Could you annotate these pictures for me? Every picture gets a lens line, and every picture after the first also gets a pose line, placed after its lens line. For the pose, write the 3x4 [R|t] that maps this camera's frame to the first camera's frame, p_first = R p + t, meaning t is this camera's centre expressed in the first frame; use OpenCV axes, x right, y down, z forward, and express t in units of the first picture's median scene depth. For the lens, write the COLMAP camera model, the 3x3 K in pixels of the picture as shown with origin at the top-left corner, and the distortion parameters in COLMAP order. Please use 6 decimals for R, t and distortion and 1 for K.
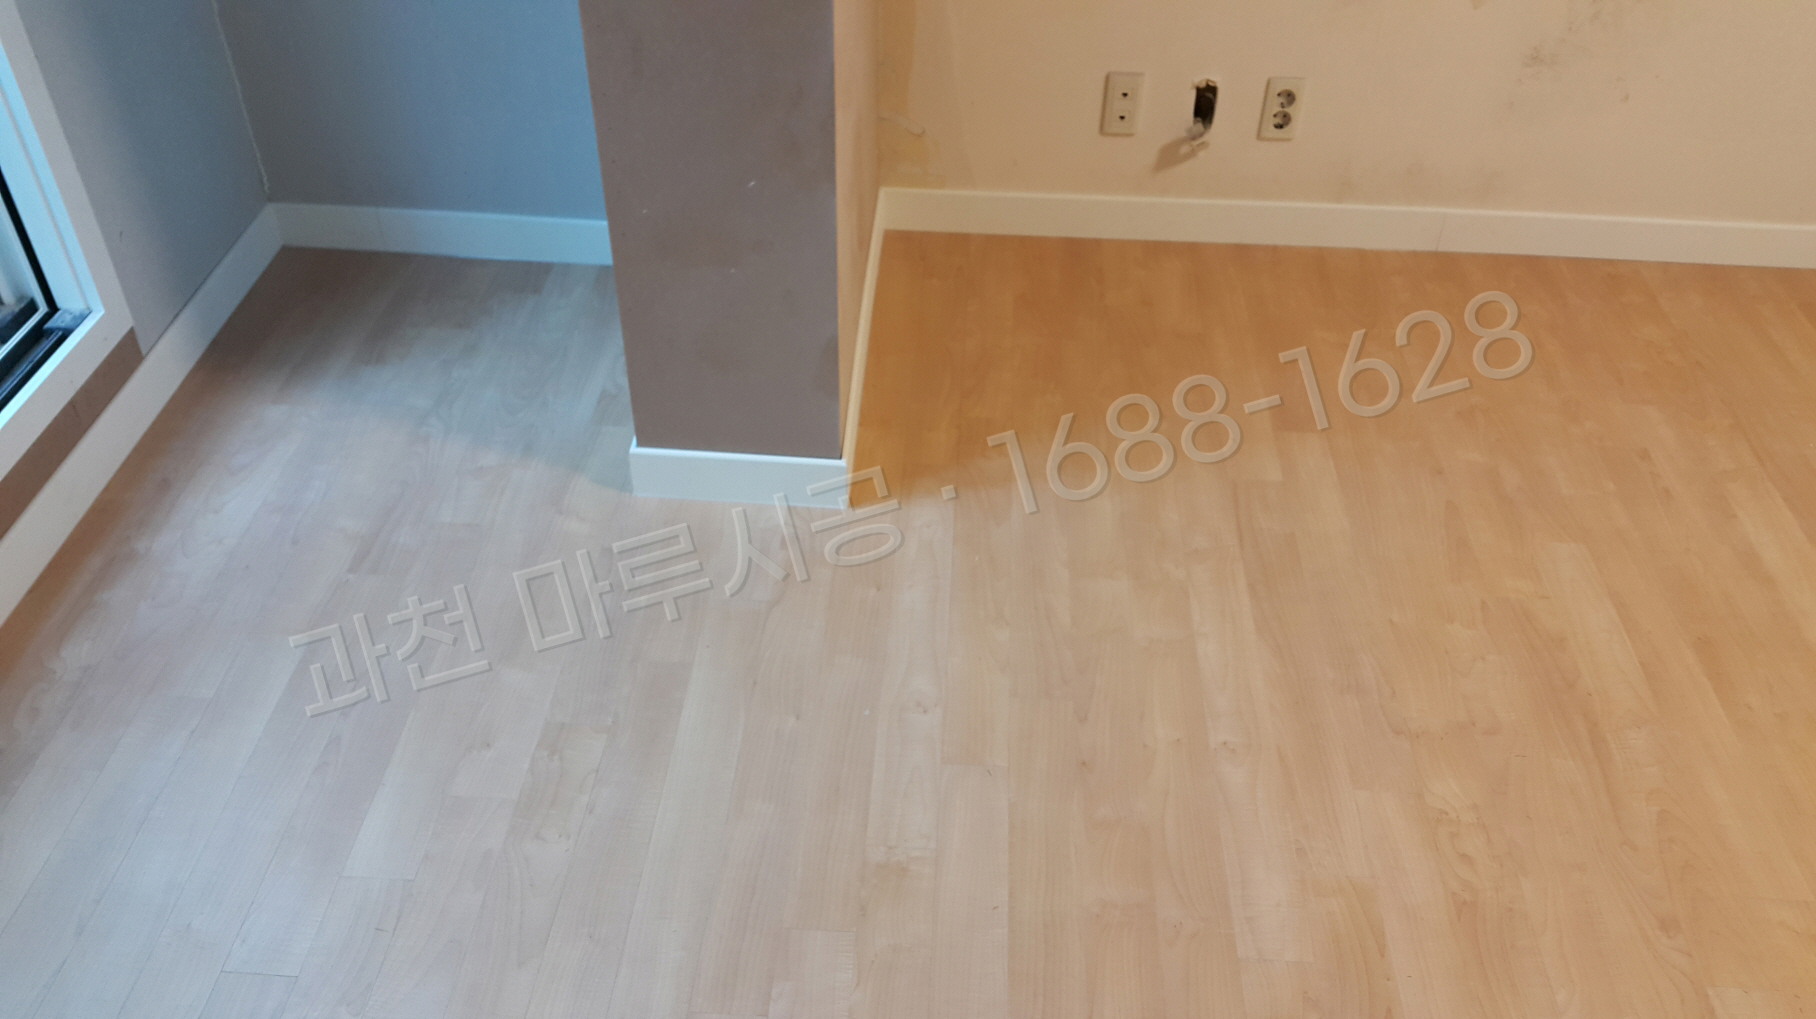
lens RADIAL K [[1464.1, 0, 918.8], [0, 1464.1, 506.6], [0, 0, 1]] dist [0.136582, -0.304885]
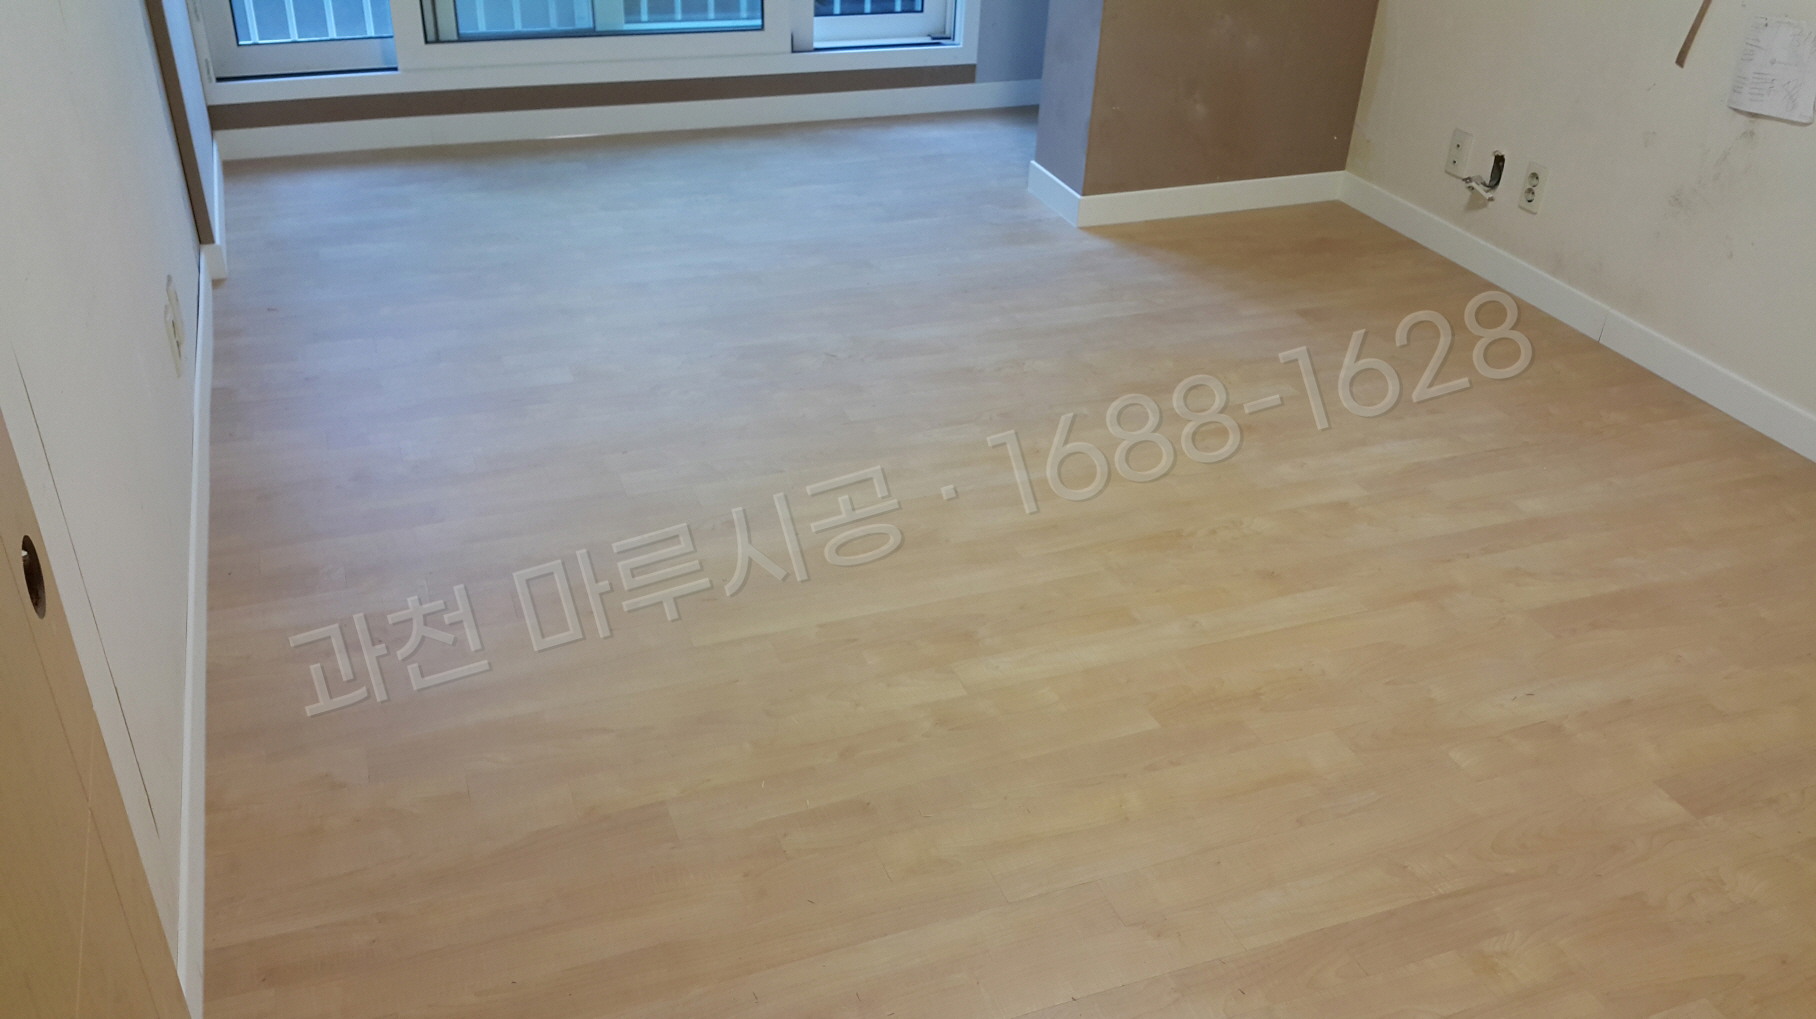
lens RADIAL K [[1464.1, 0, 918.8], [0, 1464.1, 506.6], [0, 0, 1]] dist [0.136582, -0.304885]
pose [[0.420535, 0.465144, -0.778968, 1.248642], [-0.602857, 0.784890, 0.143220, 0.111396], [0.678022, 0.409377, 0.610489, -0.101746]]
